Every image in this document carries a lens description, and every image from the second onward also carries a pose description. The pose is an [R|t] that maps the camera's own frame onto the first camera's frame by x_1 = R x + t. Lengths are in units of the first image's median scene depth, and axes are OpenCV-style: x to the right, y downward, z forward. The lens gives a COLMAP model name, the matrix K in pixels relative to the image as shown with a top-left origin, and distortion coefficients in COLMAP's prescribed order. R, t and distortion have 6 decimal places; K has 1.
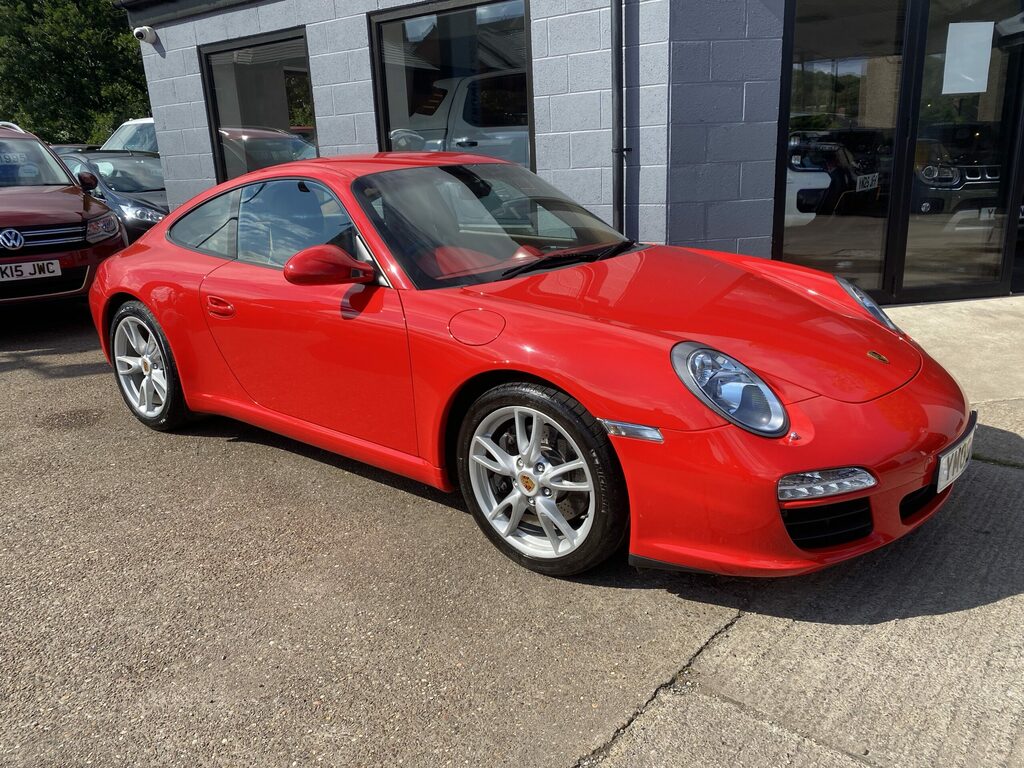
lens RADIAL K [[786.7, 0, 519.9], [0, 786.7, 387.4], [0, 0, 1]] dist [0.010407, -0.010807]
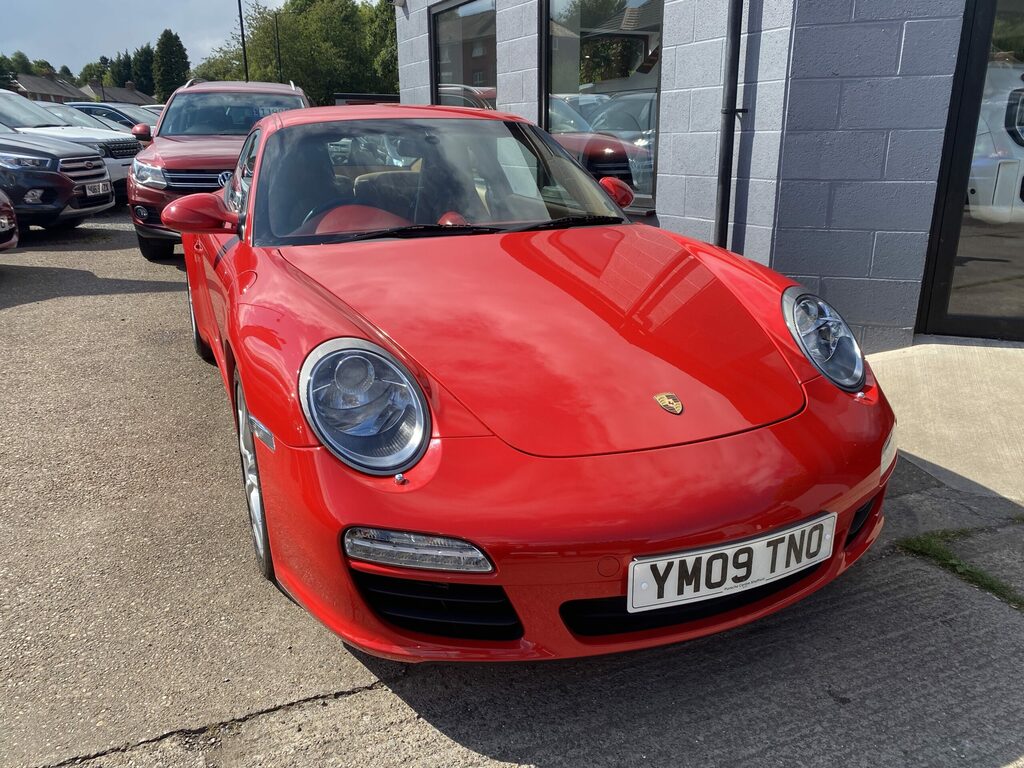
lens RADIAL K [[786.7, 0, 507.1], [0, 786.7, 383.5], [0, 0, 1]] dist [0.010407, -0.010807]
pose [[0.882160, 0.170266, -0.439093, 0.392592], [-0.155422, 0.985376, 0.069846, -0.050745], [0.444564, 0.006629, 0.895723, 0.193733]]
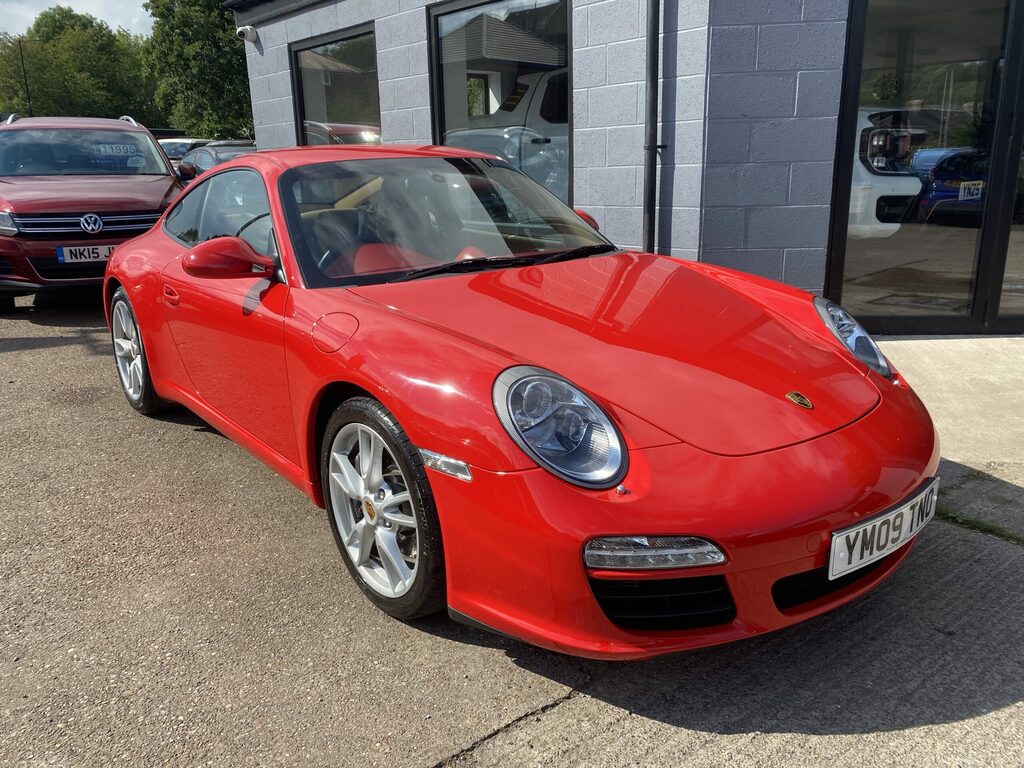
lens RADIAL K [[786.7, 0, 509.5], [0, 786.7, 381.9], [0, 0, 1]] dist [0.010407, -0.010807]
pose [[0.976055, 0.073720, -0.204650, 0.204293], [-0.075154, 0.997172, 0.000767, -0.021928], [0.204128, 0.014632, 0.978835, 0.092065]]
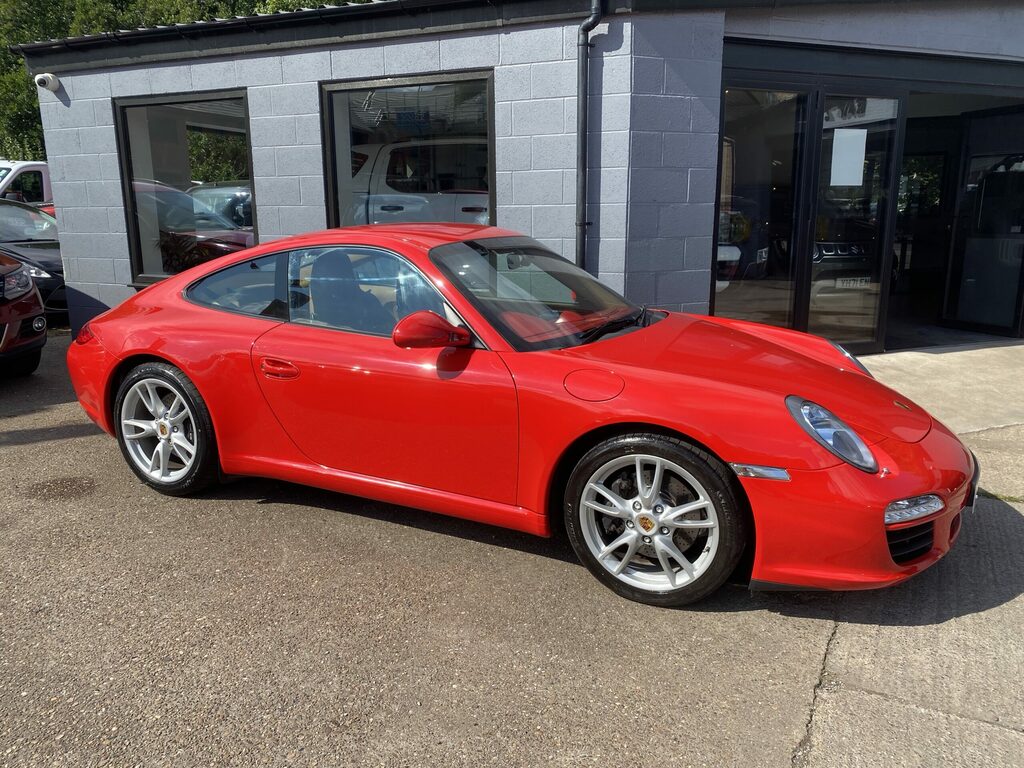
lens RADIAL K [[786.7, 0, 515.3], [0, 786.7, 388.2], [0, 0, 1]] dist [0.010407, -0.010807]
pose [[0.974663, -0.012887, 0.223306, -0.254586], [0.028321, 0.997414, -0.066048, -0.001298], [-0.221877, 0.070699, 0.972508, -0.040083]]
